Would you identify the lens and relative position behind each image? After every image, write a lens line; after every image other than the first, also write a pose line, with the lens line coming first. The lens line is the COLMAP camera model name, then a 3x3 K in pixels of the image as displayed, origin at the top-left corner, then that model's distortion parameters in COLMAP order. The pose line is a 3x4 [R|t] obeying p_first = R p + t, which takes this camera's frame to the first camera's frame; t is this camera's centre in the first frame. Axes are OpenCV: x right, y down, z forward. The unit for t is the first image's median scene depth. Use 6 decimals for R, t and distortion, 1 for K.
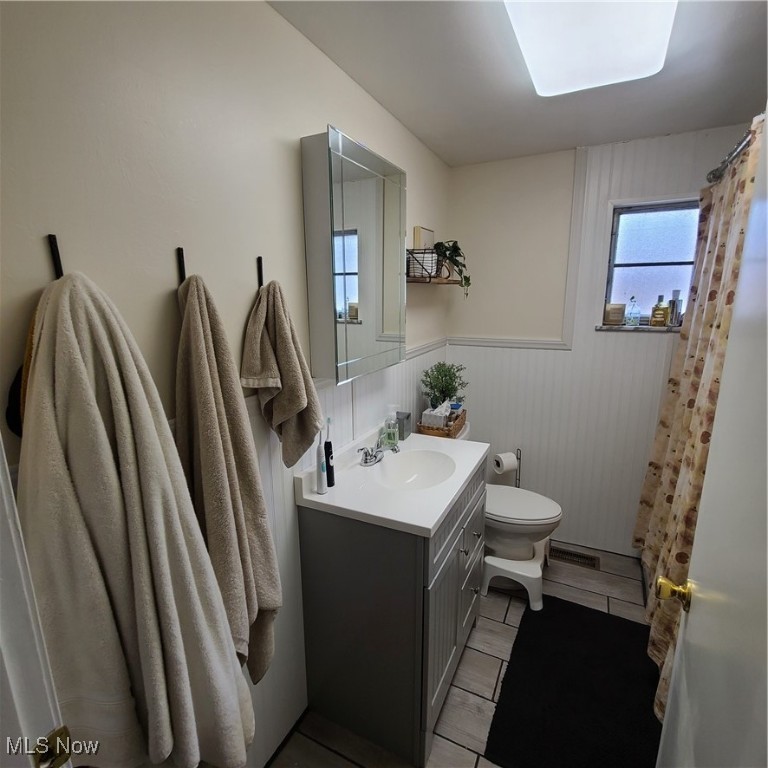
lens RADIAL K [[420.2, 0, 383.3], [0, 420.2, 384.0], [0, 0, 1]] dist [-0.000209, -0.000490]
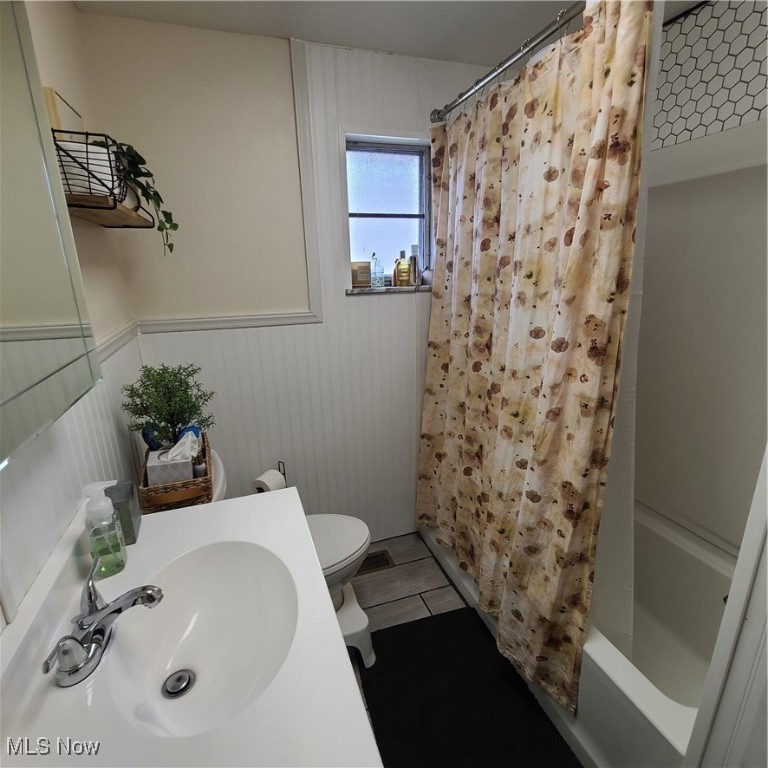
lens RADIAL K [[420.2, 0, 381.8], [0, 420.2, 387.4], [0, 0, 1]] dist [-0.000209, -0.000490]
pose [[0.705595, -0.203332, 0.678816, -0.036383], [0.160397, 0.978913, 0.126499, -0.046819], [-0.690224, 0.019623, 0.723330, 0.387098]]
